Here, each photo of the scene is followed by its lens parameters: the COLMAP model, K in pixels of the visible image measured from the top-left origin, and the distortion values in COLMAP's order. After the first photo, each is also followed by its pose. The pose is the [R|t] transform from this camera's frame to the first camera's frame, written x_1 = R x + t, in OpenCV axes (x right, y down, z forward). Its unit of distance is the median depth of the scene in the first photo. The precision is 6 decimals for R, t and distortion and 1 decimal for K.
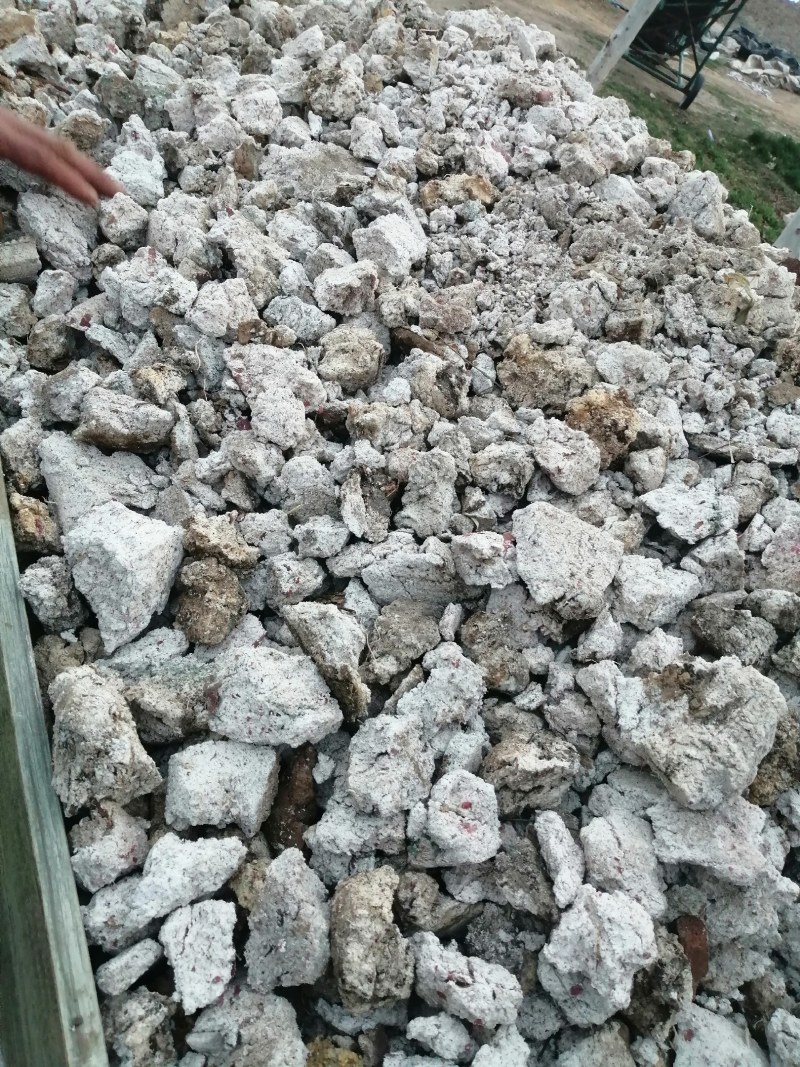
lens RADIAL K [[896.8, 0, 400.0], [0, 896.8, 533.5], [0, 0, 1]] dist [0.072868, -0.267388]
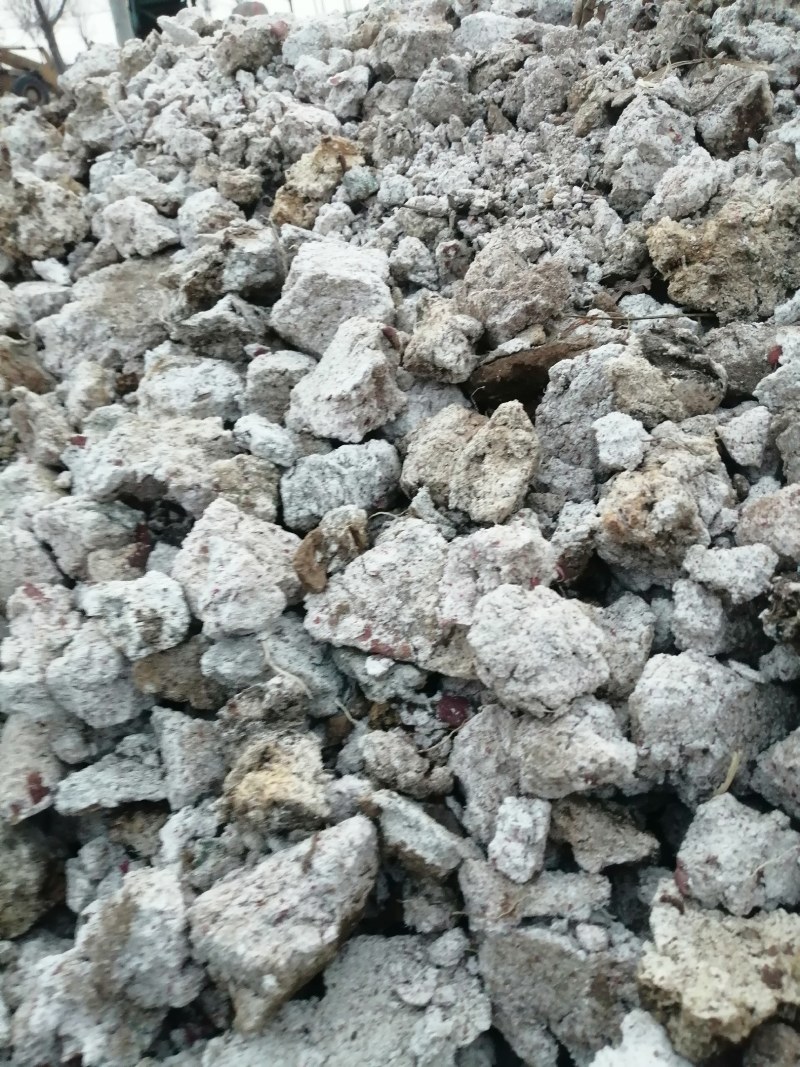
lens RADIAL K [[896.8, 0, 400.0], [0, 896.8, 533.5], [0, 0, 1]] dist [0.072868, -0.267388]
pose [[0.706835, -0.692098, 0.146237, -0.189707], [0.701322, 0.712639, -0.017121, -0.189419], [-0.092365, 0.114661, 0.989101, 0.498371]]
